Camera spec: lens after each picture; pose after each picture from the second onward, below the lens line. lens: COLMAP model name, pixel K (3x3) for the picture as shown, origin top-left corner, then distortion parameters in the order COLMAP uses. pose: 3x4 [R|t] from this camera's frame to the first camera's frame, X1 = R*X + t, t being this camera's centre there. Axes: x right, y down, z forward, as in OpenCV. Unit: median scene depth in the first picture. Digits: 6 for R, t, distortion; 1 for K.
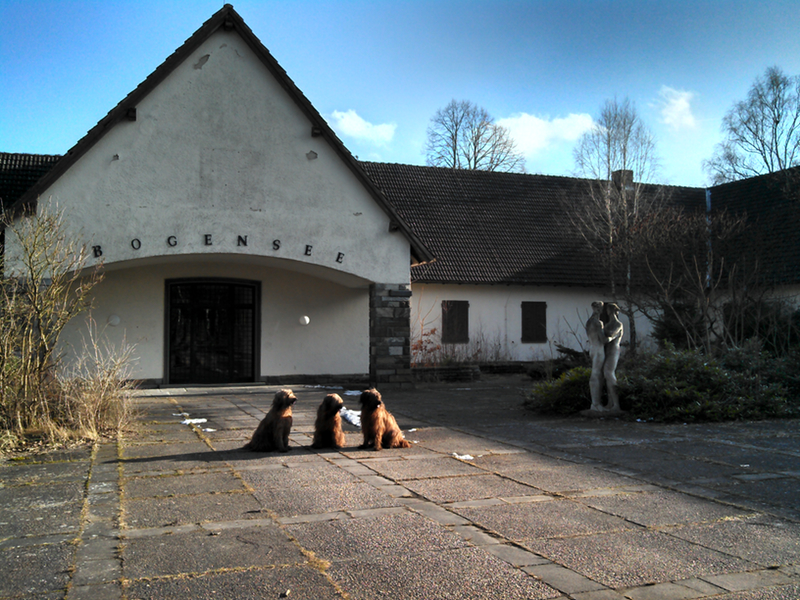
lens RADIAL K [[782.3, 0, 400.0], [0, 782.3, 300.0], [0, 0, 1]] dist [-0.007474, -0.024758]
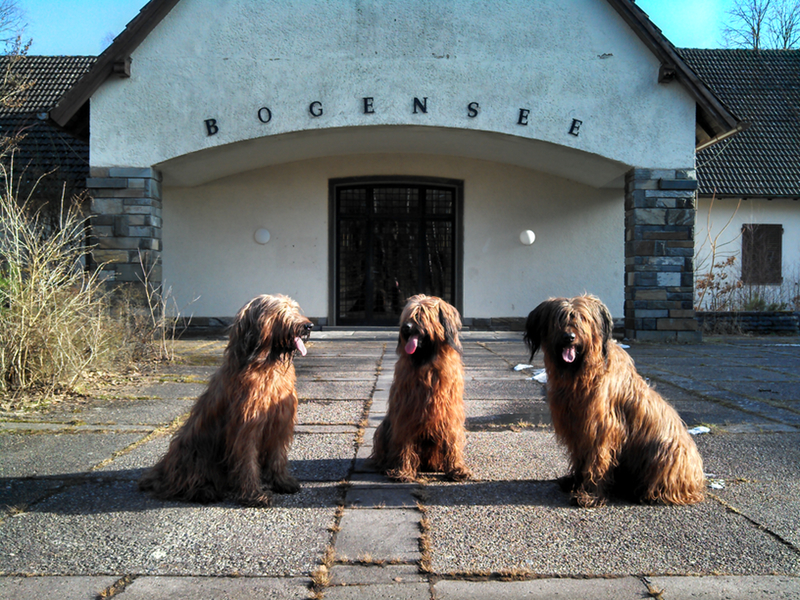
lens RADIAL K [[782.3, 0, 400.0], [0, 782.3, 300.0], [0, 0, 1]] dist [-0.007474, -0.024758]
pose [[0.940844, 0.012758, -0.338601, 0.004264], [0.004528, 0.998728, 0.050212, 0.051024], [0.338811, -0.048775, 0.939589, 0.363274]]
